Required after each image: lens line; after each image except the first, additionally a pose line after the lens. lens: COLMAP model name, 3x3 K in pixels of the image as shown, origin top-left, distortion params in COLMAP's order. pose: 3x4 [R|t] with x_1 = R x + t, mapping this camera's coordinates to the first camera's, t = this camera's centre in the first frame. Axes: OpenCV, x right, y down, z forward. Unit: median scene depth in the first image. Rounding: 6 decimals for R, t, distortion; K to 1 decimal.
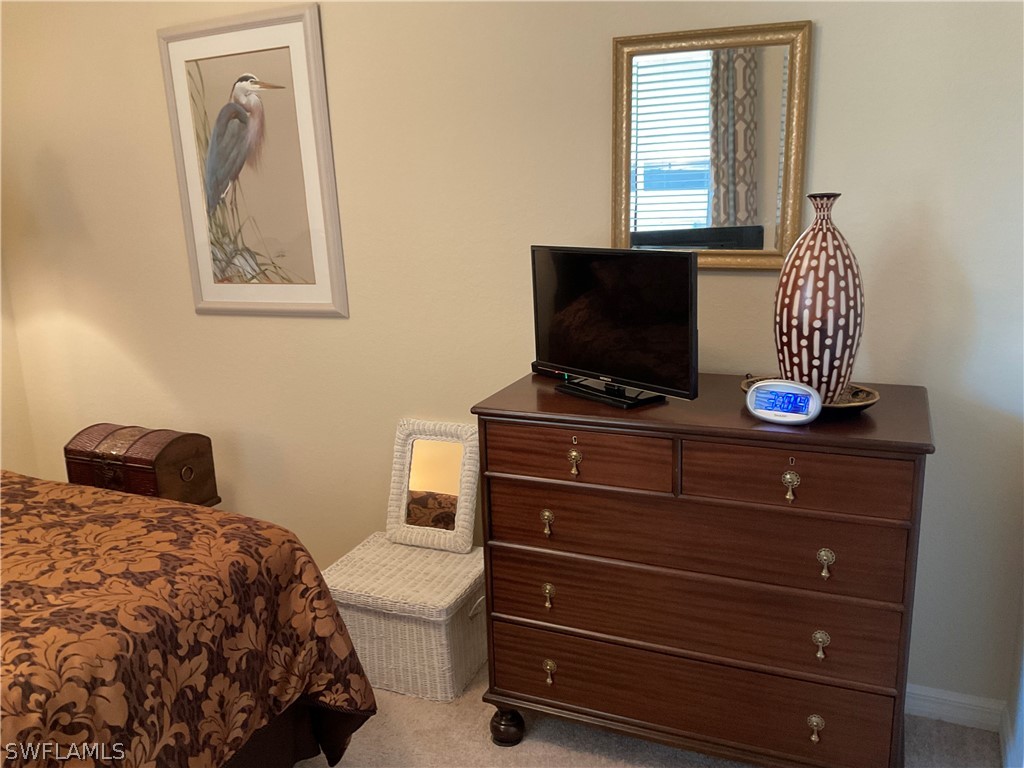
lens RADIAL K [[915.3, 0, 519.7], [0, 915.3, 384.2], [0, 0, 1]] dist [0.007925, -0.015270]
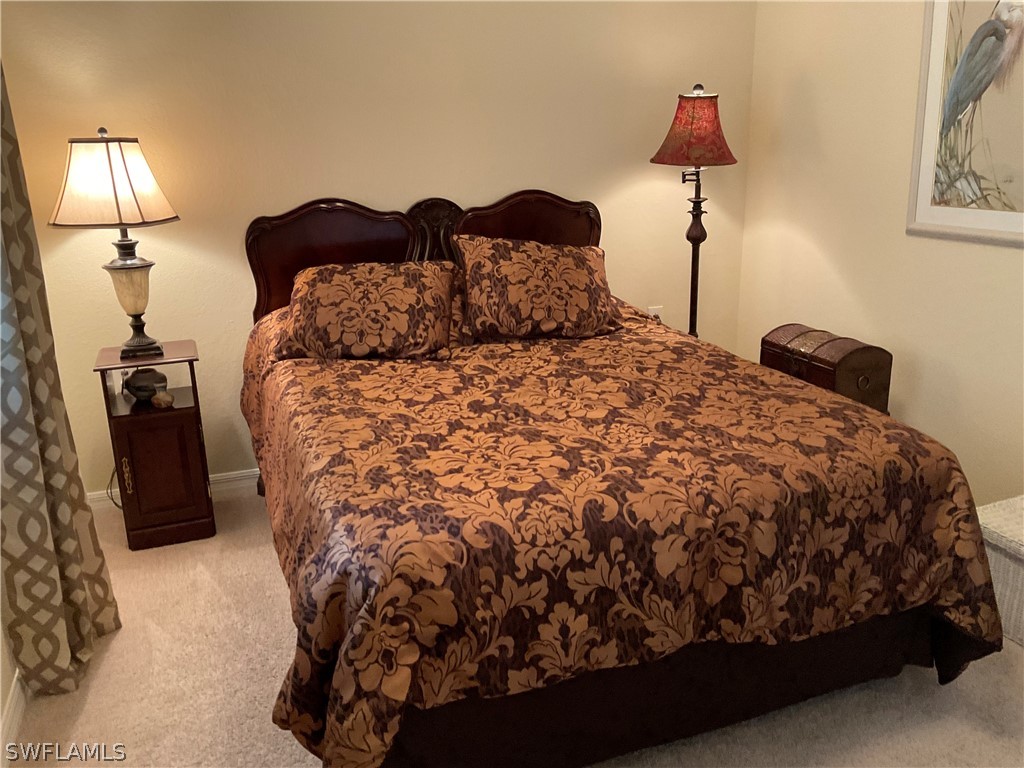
lens RADIAL K [[915.3, 0, 519.7], [0, 915.3, 384.2], [0, 0, 1]] dist [0.007925, -0.015270]
pose [[0.737324, 0.215400, -0.640278, 0.033599], [-0.165568, 0.976516, 0.137854, 0.029779], [0.654935, 0.004366, 0.755672, -0.091419]]
